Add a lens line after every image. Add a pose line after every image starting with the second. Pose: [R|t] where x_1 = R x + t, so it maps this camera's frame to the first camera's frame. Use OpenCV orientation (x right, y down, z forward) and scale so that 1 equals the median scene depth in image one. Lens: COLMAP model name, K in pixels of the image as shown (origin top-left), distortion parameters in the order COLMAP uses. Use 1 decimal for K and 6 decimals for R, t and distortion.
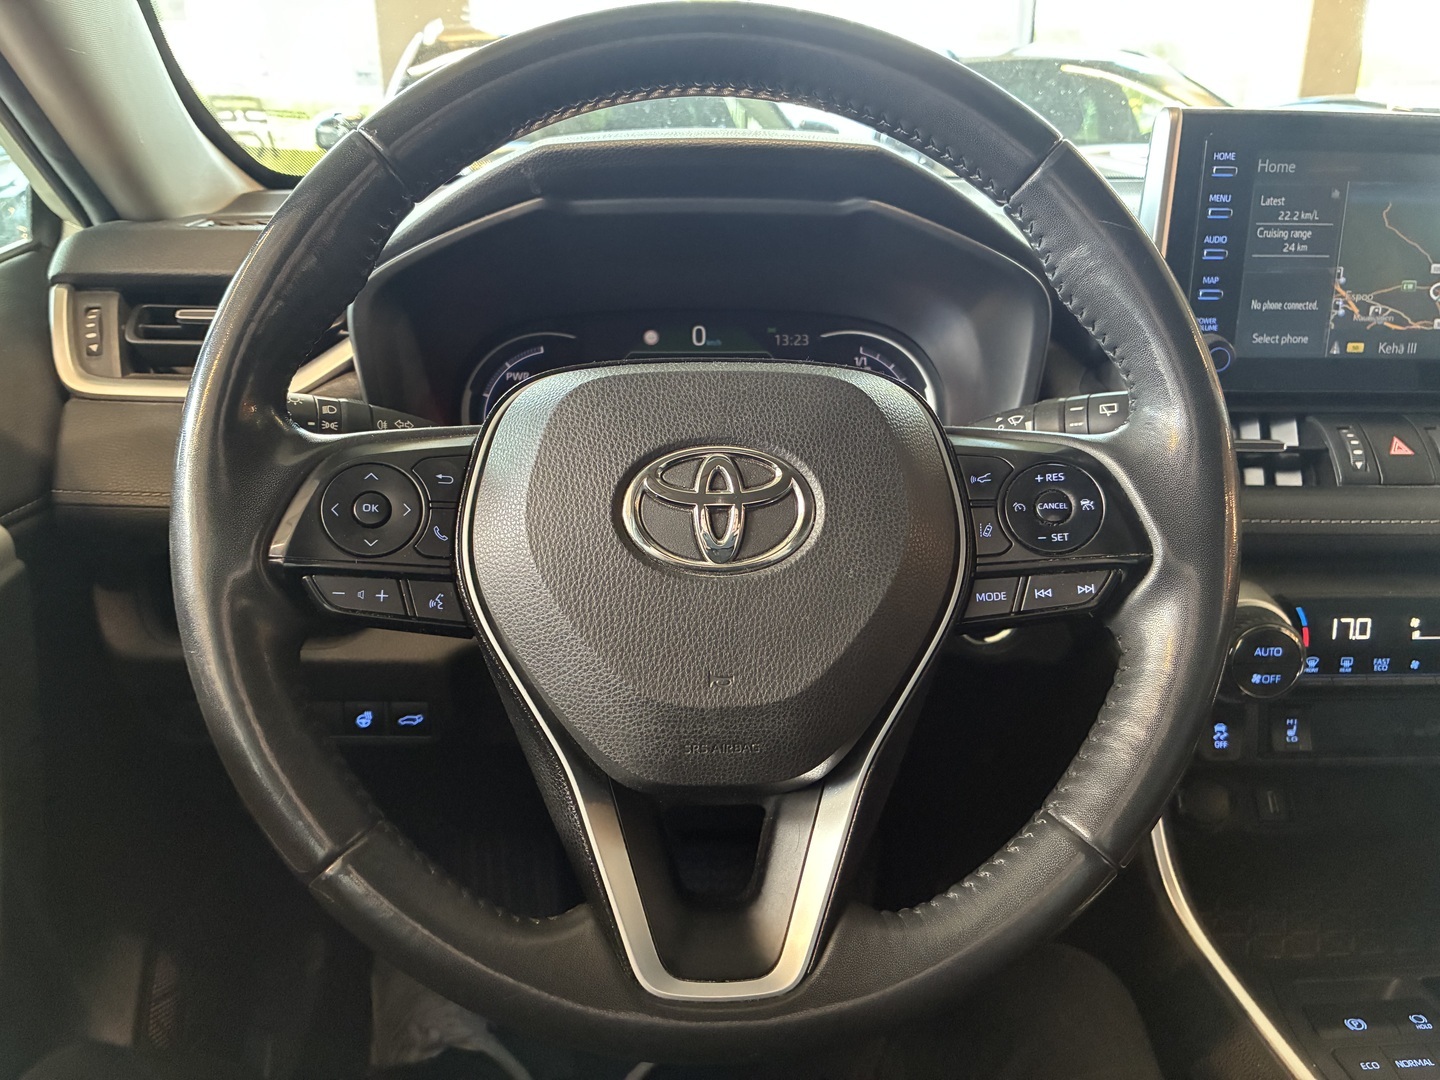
lens RADIAL K [[1111.6, 0, 720.0], [0, 1111.6, 540.0], [0, 0, 1]] dist [0.063675, -0.096682]
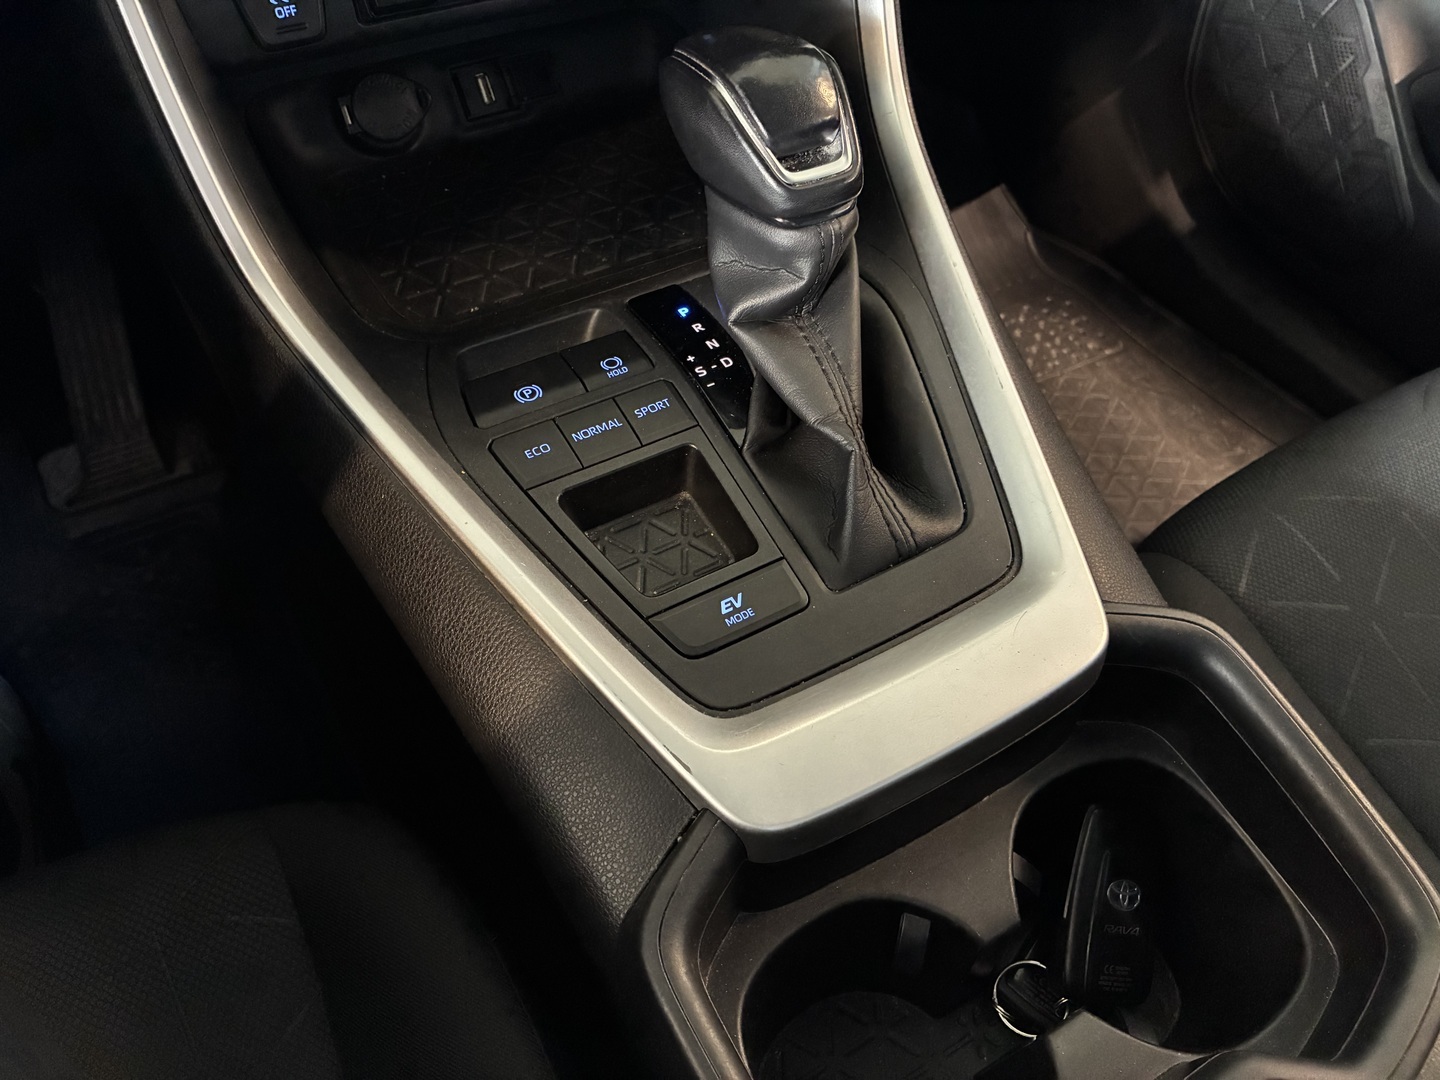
lens RADIAL K [[1093.1, 0, 696.8], [0, 1093.1, 541.3], [0, 0, 1]] dist [0.002880, 0.005936]
pose [[0.900792, -0.329570, 0.282767, 0.406482], [0.120742, 0.815570, 0.565922, 0.114159], [-0.417127, -0.475636, 0.774452, 0.336448]]
